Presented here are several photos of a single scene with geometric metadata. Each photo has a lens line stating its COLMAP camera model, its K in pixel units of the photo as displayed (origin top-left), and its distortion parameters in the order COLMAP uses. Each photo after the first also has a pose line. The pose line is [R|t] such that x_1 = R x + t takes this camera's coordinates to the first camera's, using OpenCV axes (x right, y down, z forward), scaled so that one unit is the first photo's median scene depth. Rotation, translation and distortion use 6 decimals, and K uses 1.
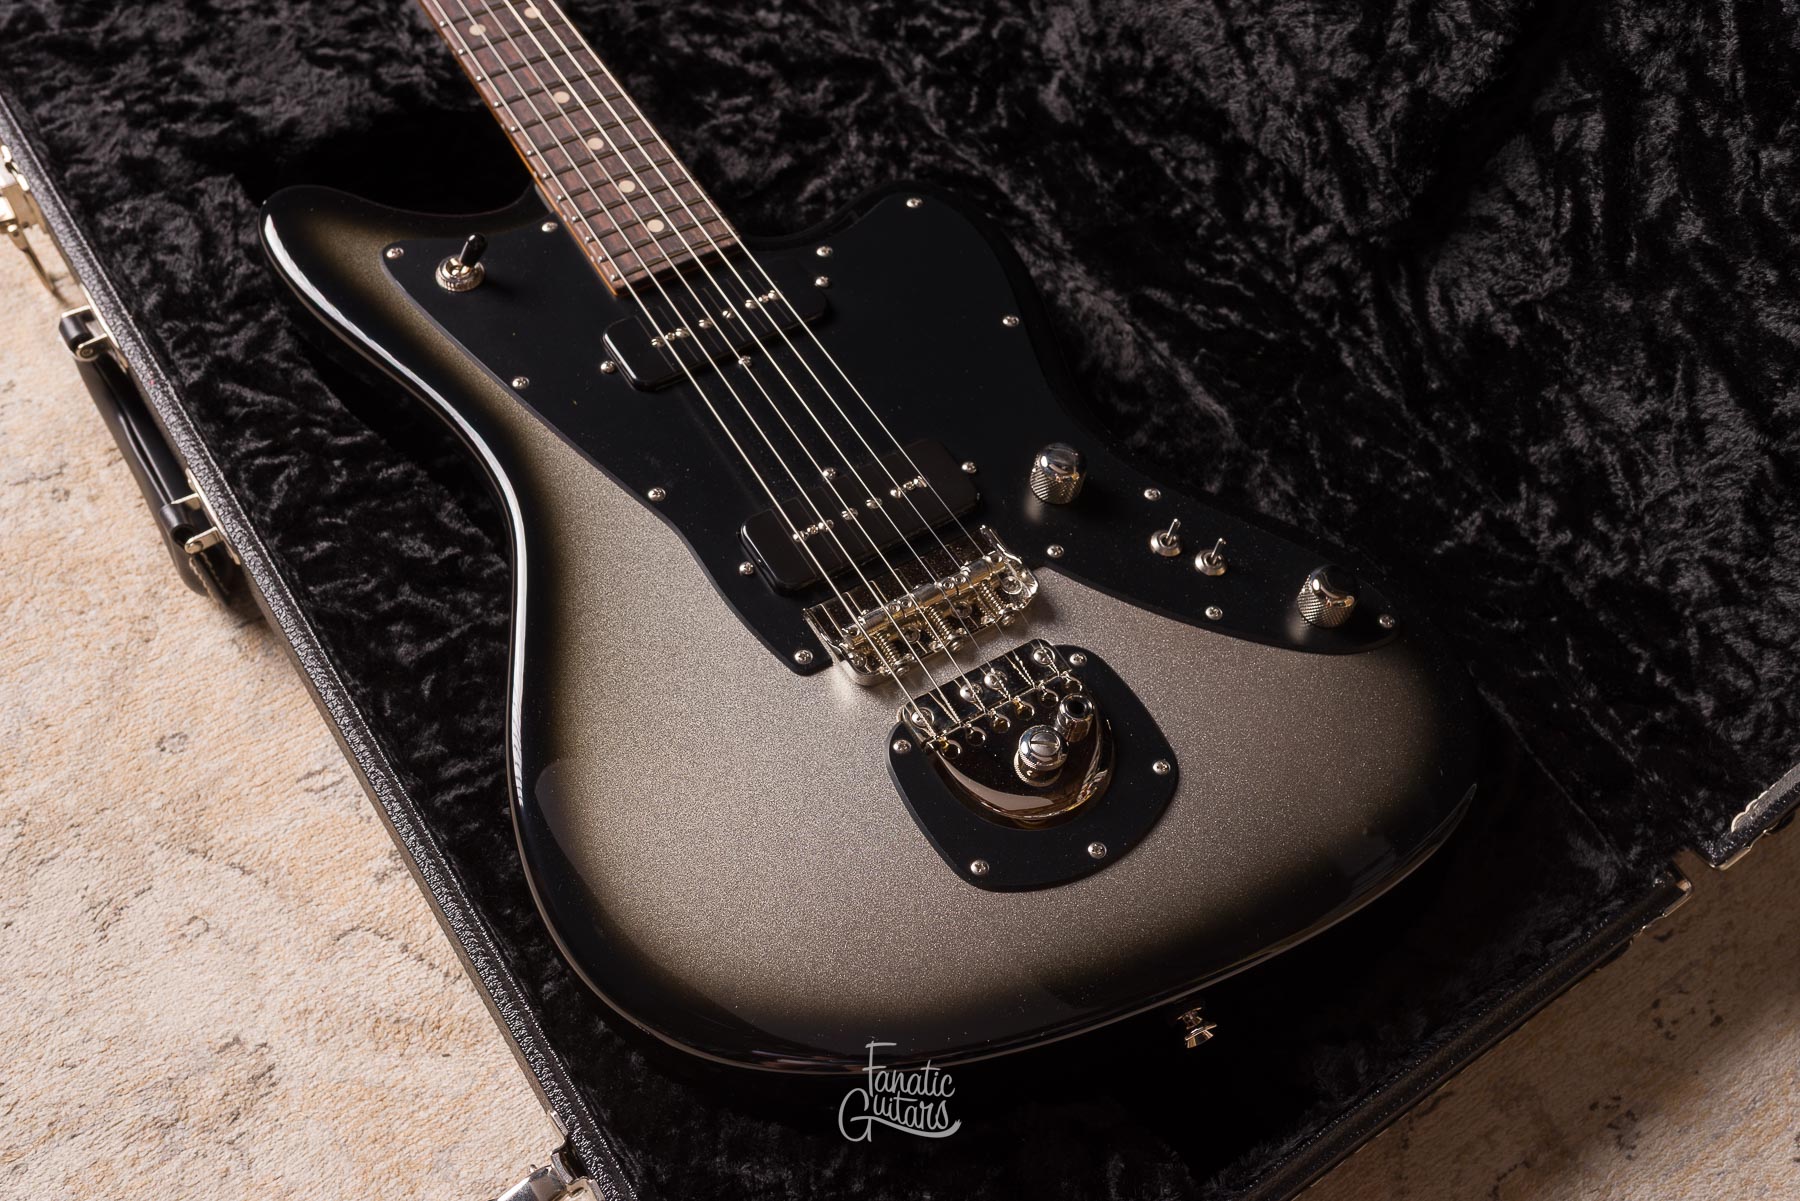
lens RADIAL K [[1758.6, 0, 903.3], [0, 1758.6, 603.1], [0, 0, 1]] dist [0.000477, 0.005671]
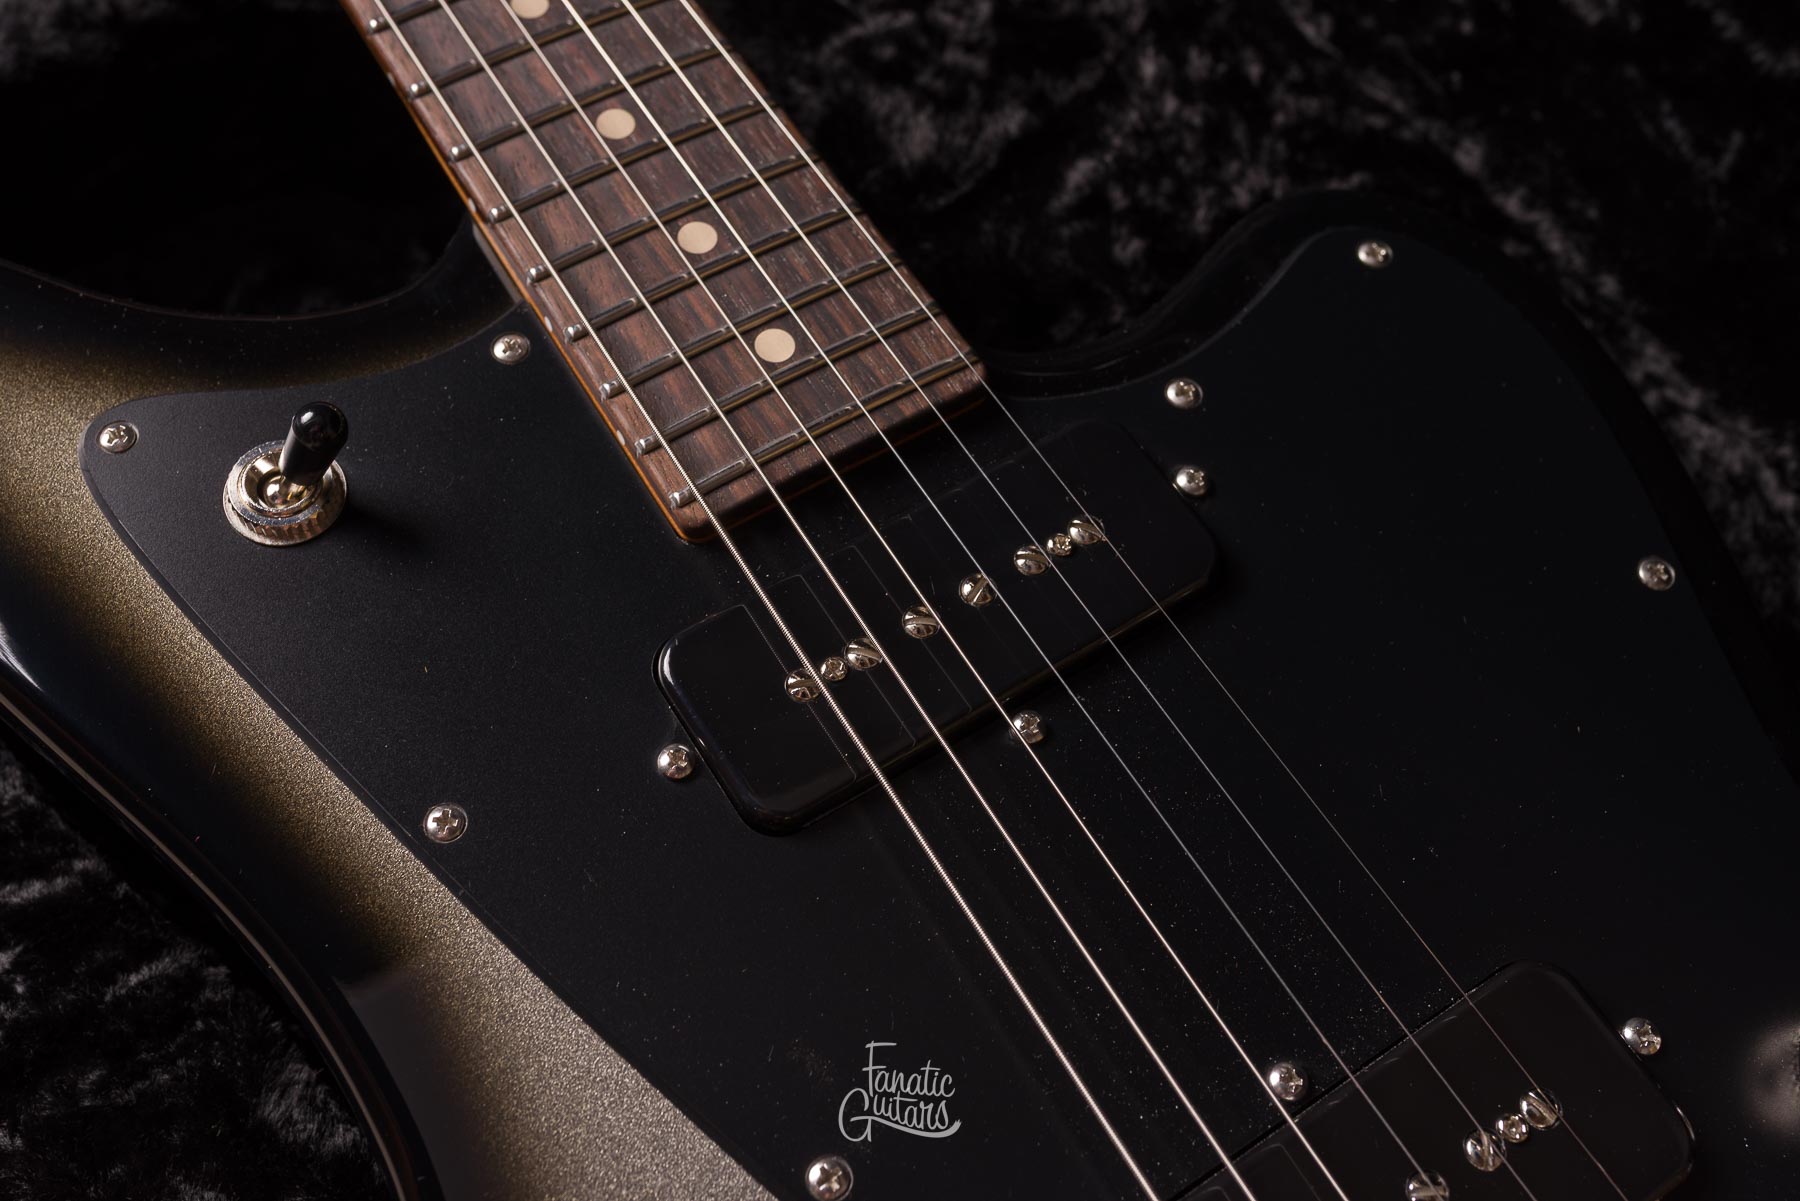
lens RADIAL K [[1824.6, 0, 901.8], [0, 1824.6, 600.2], [0, 0, 1]] dist [0.001390, 0.001289]
pose [[0.999932, -0.011404, 0.002240, -0.111570], [0.011128, 0.995066, 0.098588, -0.193861], [-0.003353, -0.098557, 0.995126, 0.569936]]
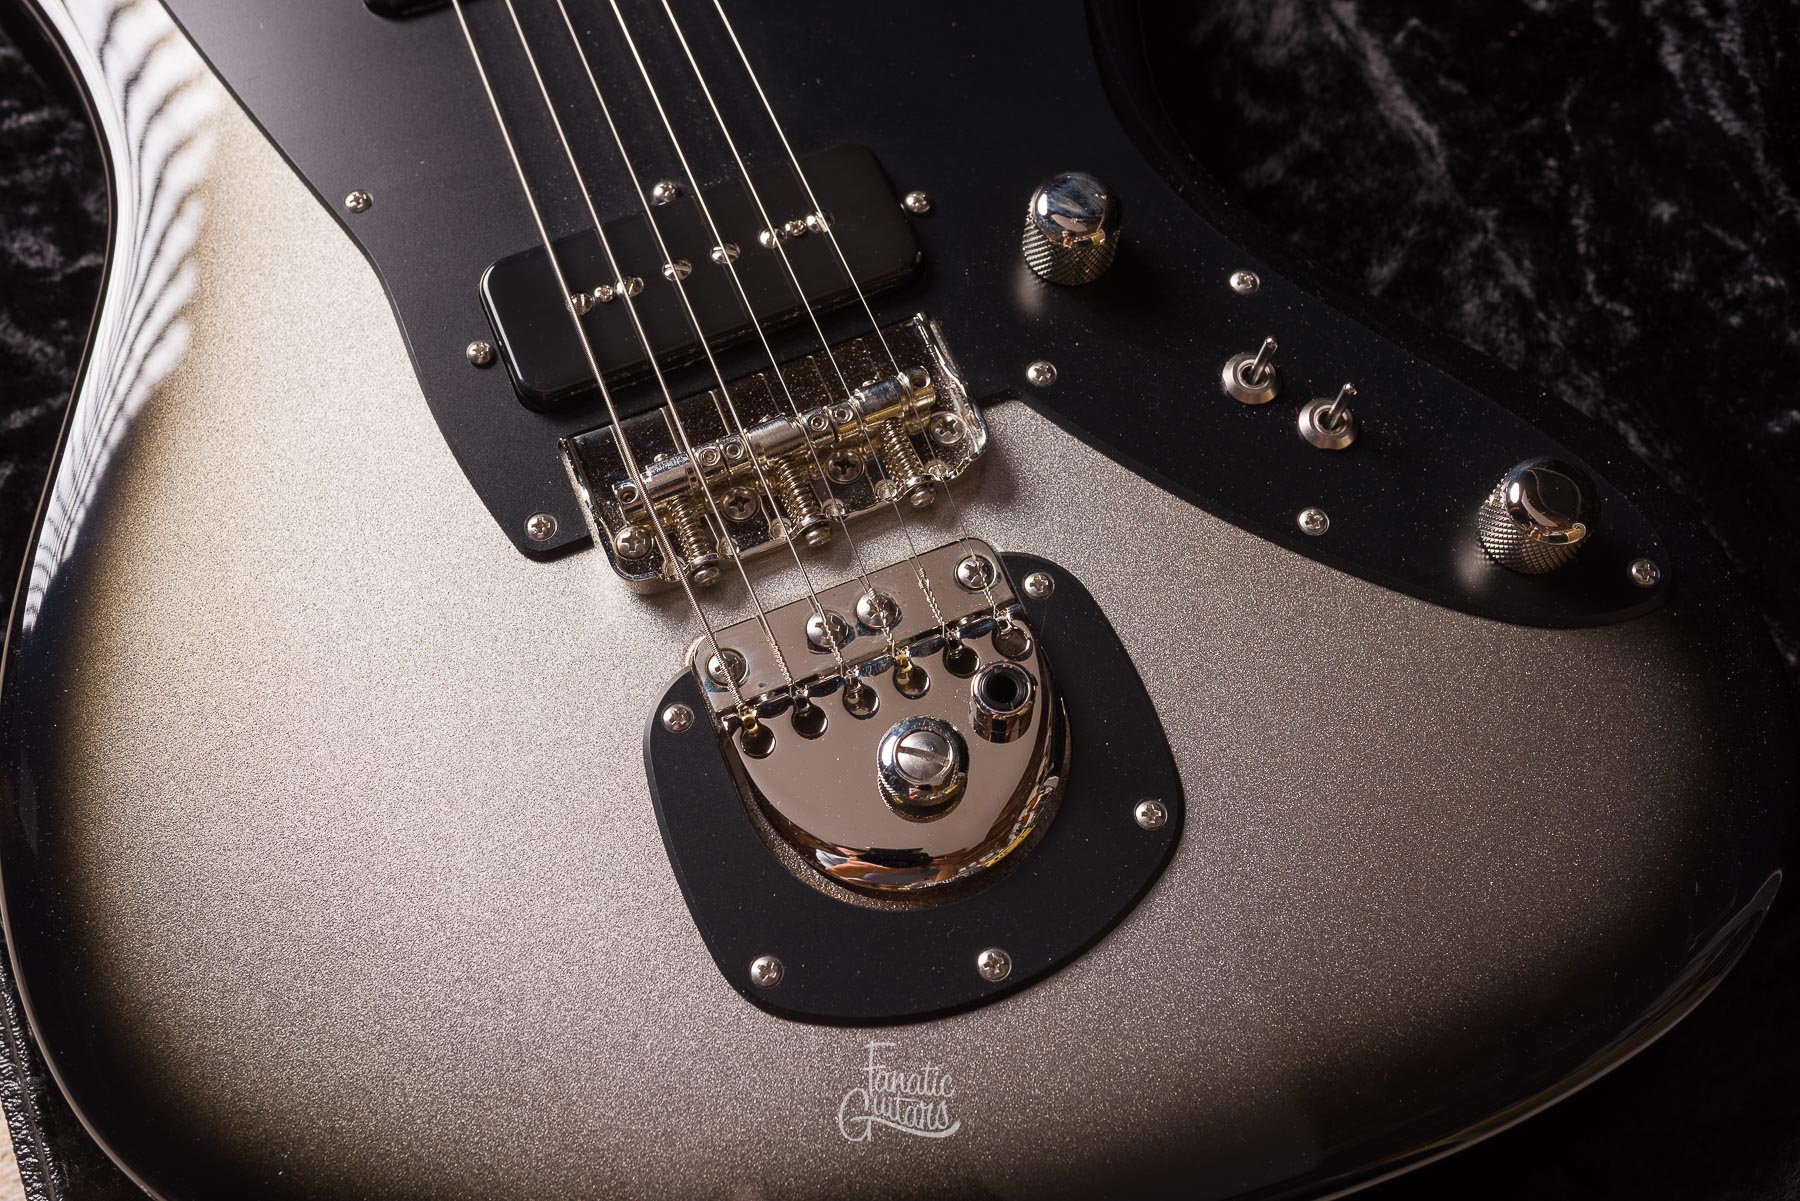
lens RADIAL K [[1799.4, 0, 903.9], [0, 1799.4, 600.3], [0, 0, 1]] dist [-0.000419, -0.000403]
pose [[0.982562, 0.122900, -0.139530, 0.118133], [-0.096291, 0.978273, 0.183601, -0.053291], [0.159063, -0.166964, 0.973048, 0.389522]]
